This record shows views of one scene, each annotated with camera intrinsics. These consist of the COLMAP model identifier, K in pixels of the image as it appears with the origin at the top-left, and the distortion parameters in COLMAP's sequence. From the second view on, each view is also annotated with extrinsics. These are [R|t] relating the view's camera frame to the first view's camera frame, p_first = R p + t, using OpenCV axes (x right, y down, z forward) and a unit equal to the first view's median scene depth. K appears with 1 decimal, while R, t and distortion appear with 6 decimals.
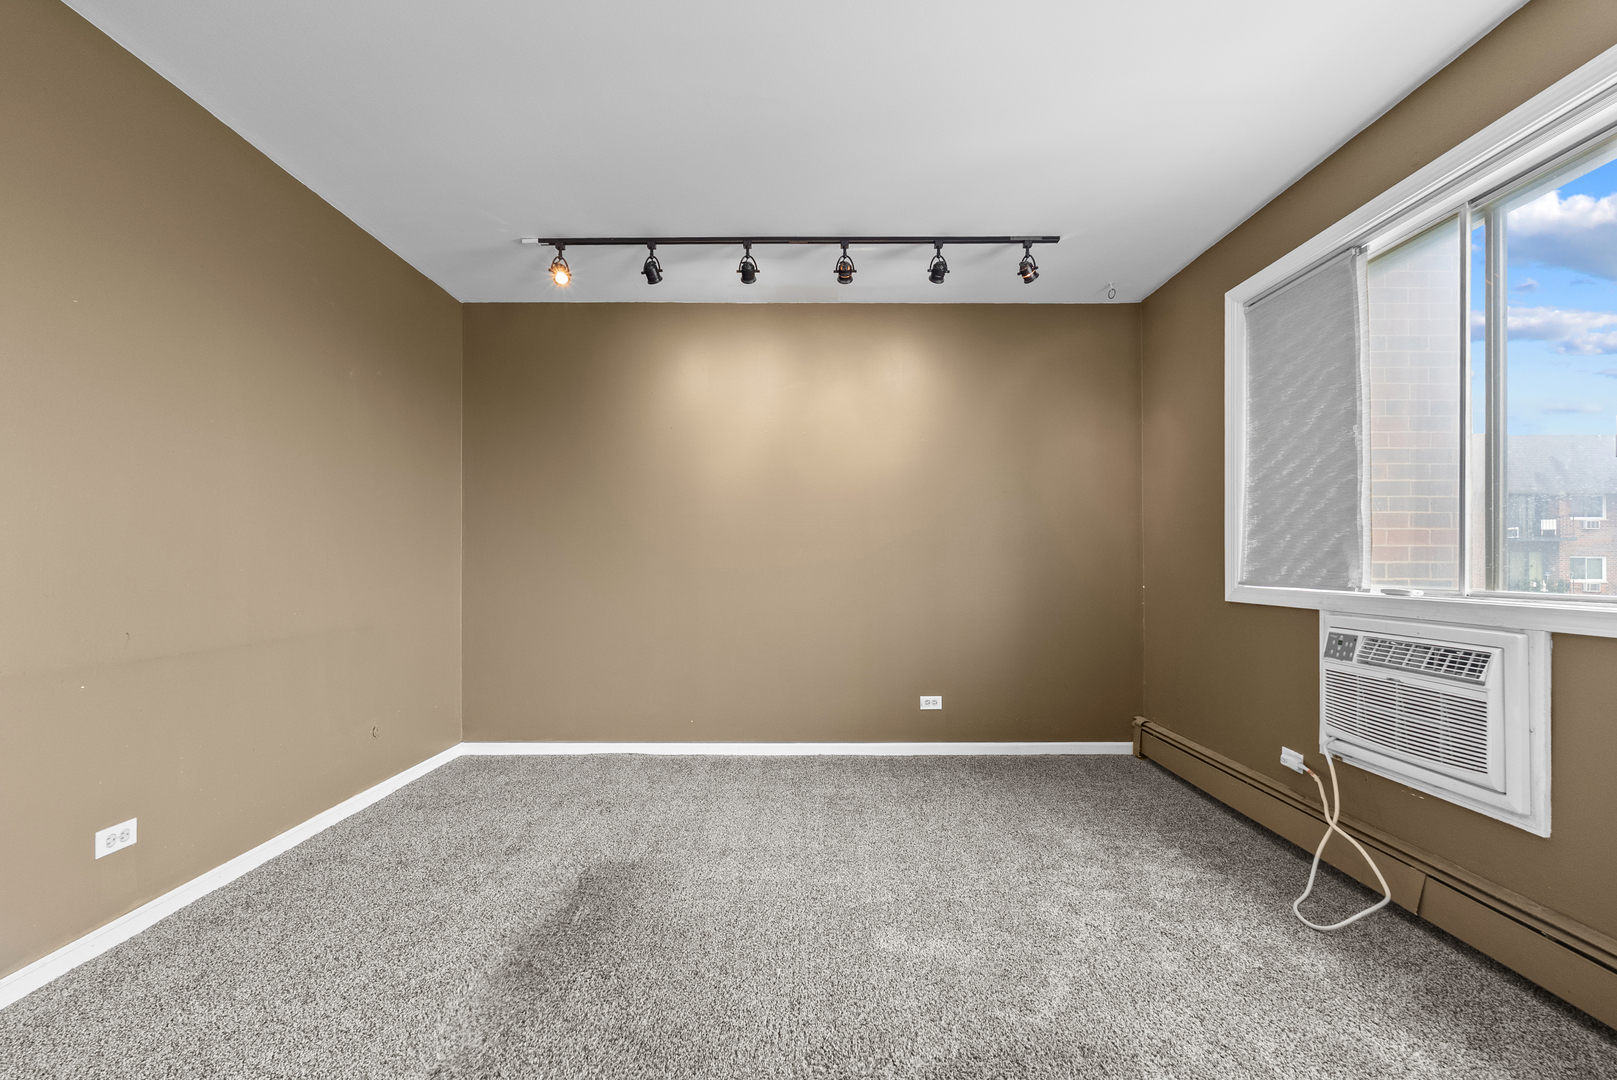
lens RADIAL K [[731.8, 0, 817.1], [0, 731.8, 550.6], [0, 0, 1]] dist [-0.009183, -0.000122]
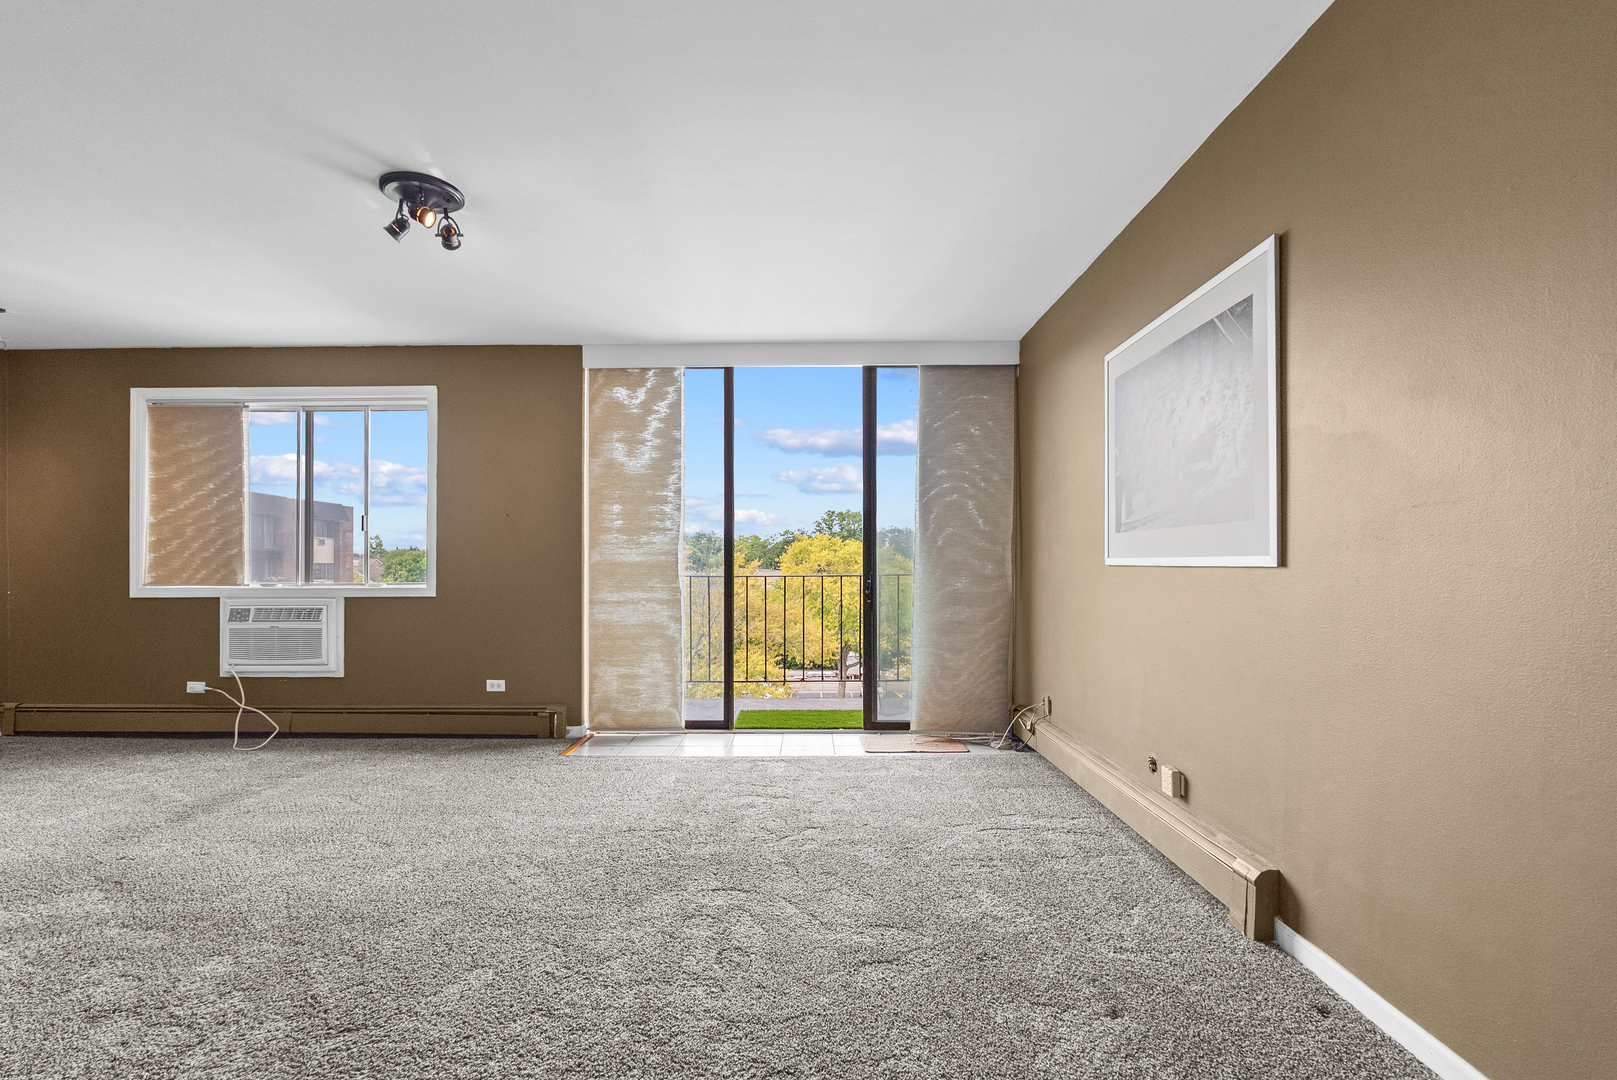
lens RADIAL K [[731.8, 0, 809.3], [0, 731.8, 557.5], [0, 0, 1]] dist [-0.009183, -0.000122]
pose [[0.011818, 0.003804, 0.999923, -1.142133], [-0.010523, 0.999938, -0.003680, -0.027300], [-0.999875, -0.010479, 0.011857, -0.500487]]
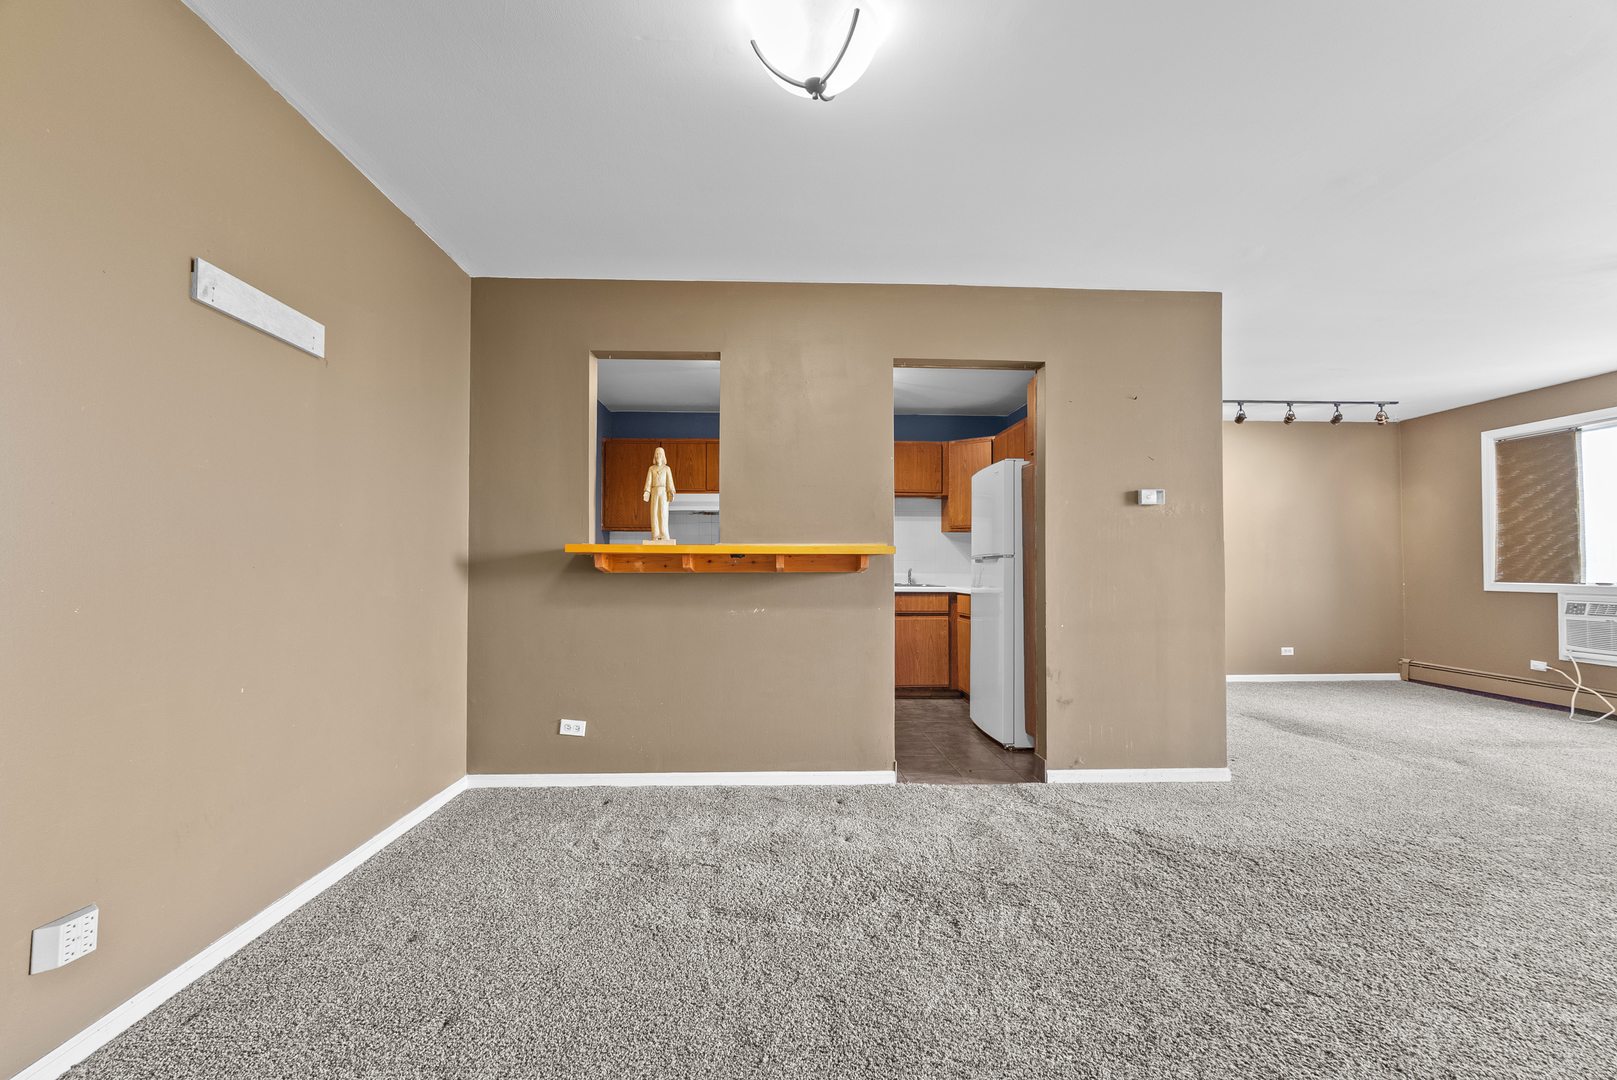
lens RADIAL K [[731.8, 0, 810.4], [0, 731.8, 549.9], [0, 0, 1]] dist [-0.009183, -0.000122]
pose [[0.999192, 0.000317, 0.040181, -1.679570], [0.000039, 0.999961, -0.008854, -0.028677], [-0.040182, 0.008848, 0.999153, -1.102800]]
